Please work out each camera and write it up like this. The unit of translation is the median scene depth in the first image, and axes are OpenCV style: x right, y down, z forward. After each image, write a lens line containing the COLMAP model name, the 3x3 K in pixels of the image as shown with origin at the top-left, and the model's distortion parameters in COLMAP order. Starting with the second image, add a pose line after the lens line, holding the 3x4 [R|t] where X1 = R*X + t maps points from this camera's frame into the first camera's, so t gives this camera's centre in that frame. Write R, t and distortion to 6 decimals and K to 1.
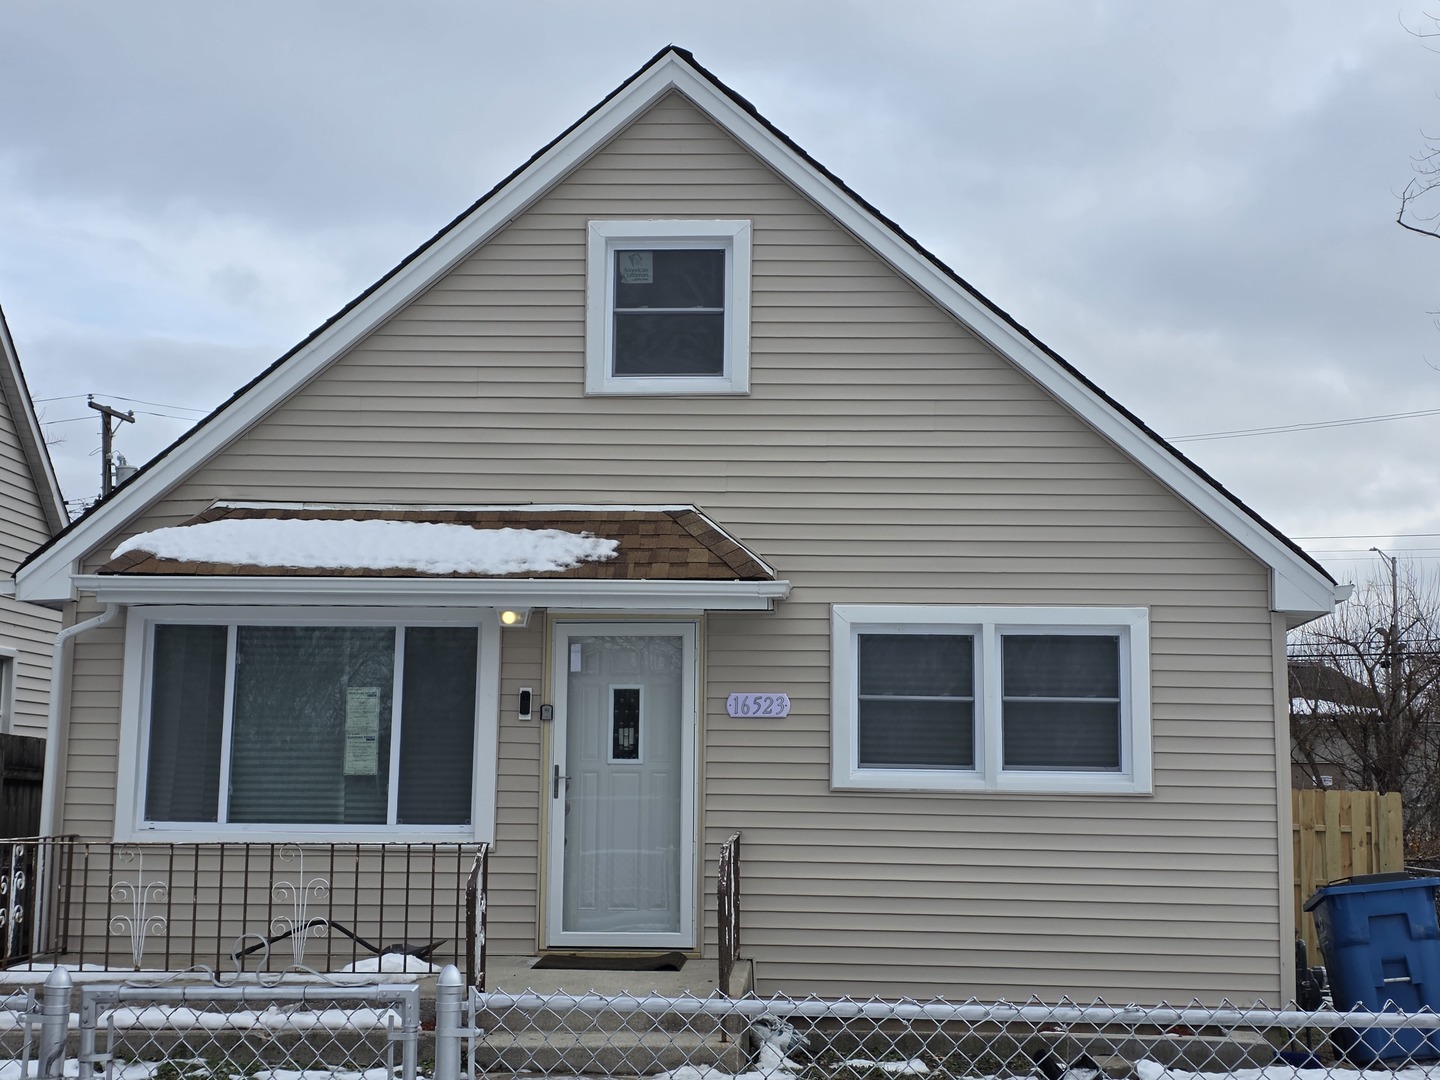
lens RADIAL K [[2026.1, 0, 720.0], [0, 2026.1, 540.0], [0, 0, 1]] dist [0.089898, 0.049067]
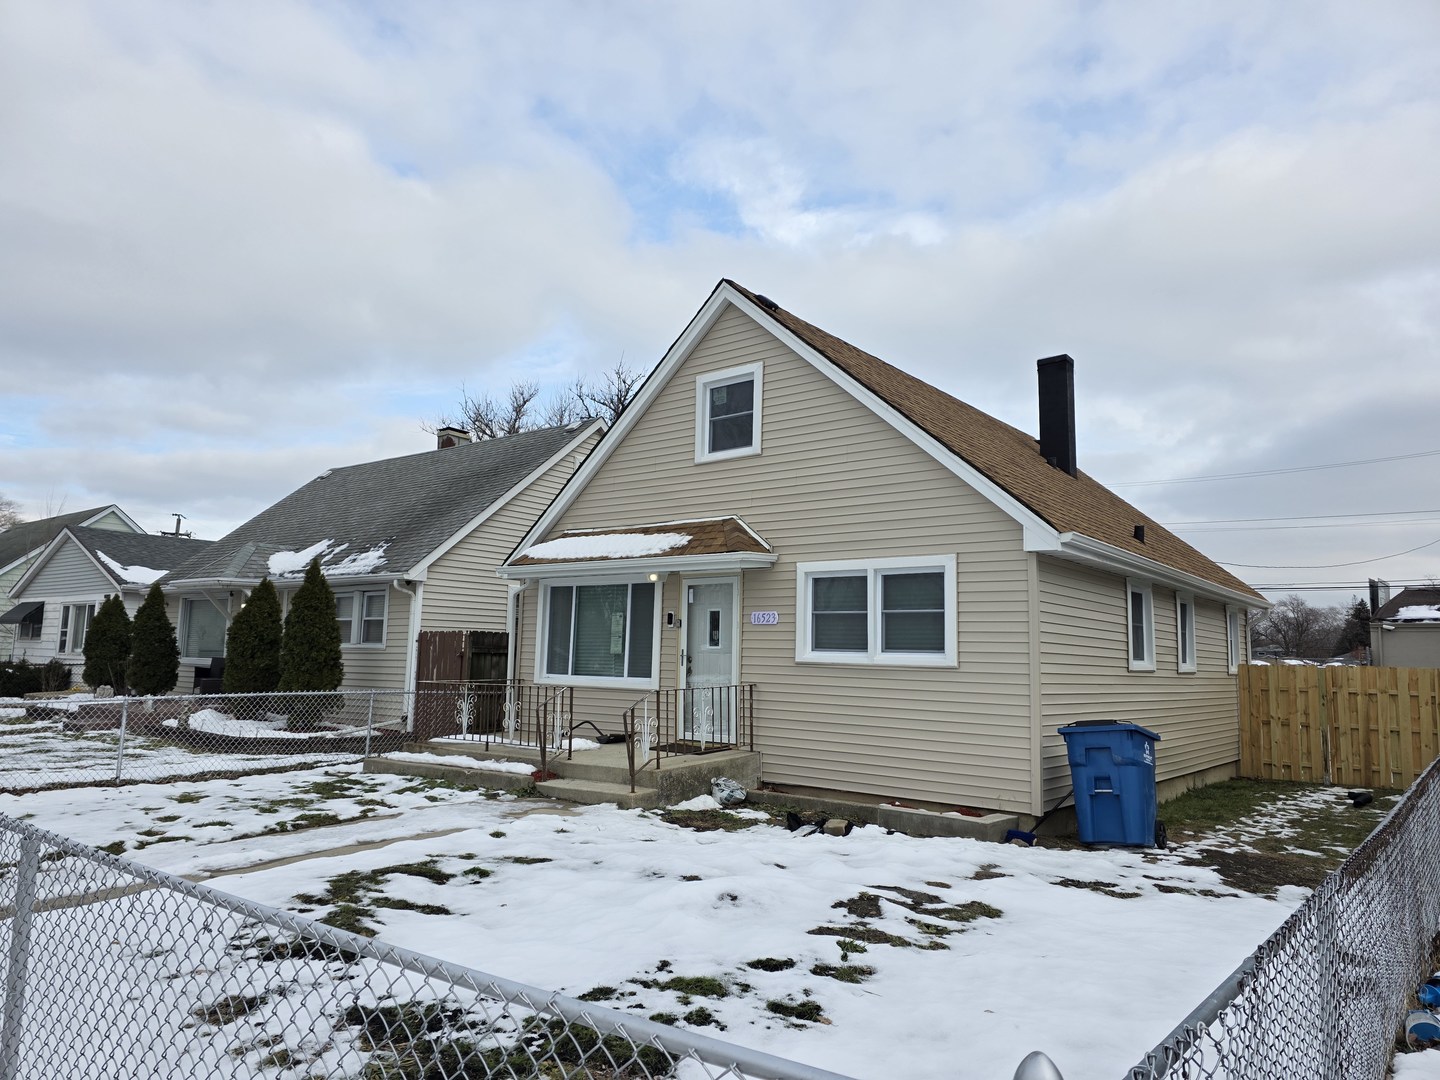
lens RADIAL K [[954.9, 0, 718.4], [0, 954.9, 547.6], [0, 0, 1]] dist [0.076616, -0.063110]
pose [[0.816278, -0.060921, -0.574437, 0.497175], [0.064399, 0.997822, -0.014312, 0.026086], [0.574058, -0.025310, 0.818424, 0.247368]]
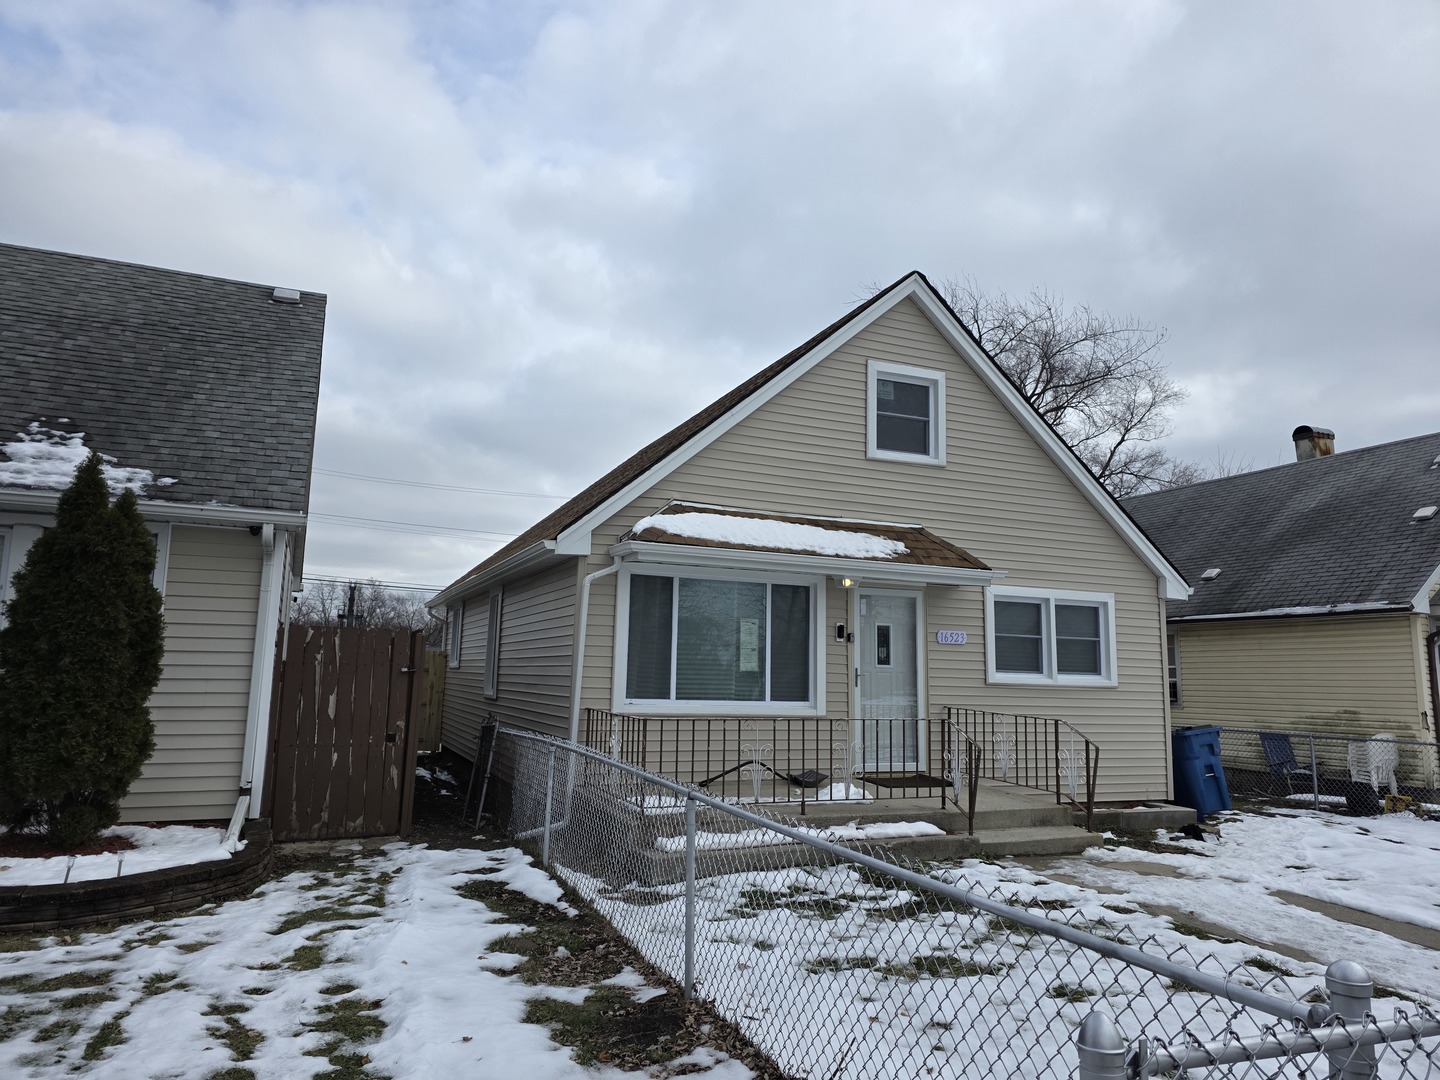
lens RADIAL K [[947.9, 0, 710.6], [0, 947.9, 539.8], [0, 0, 1]] dist [0.080015, -0.066166]
pose [[0.903051, 0.069306, 0.423904, -0.546915], [-0.068863, 0.997492, -0.016385, 0.022965], [-0.423976, -0.014395, 0.905559, 0.312885]]
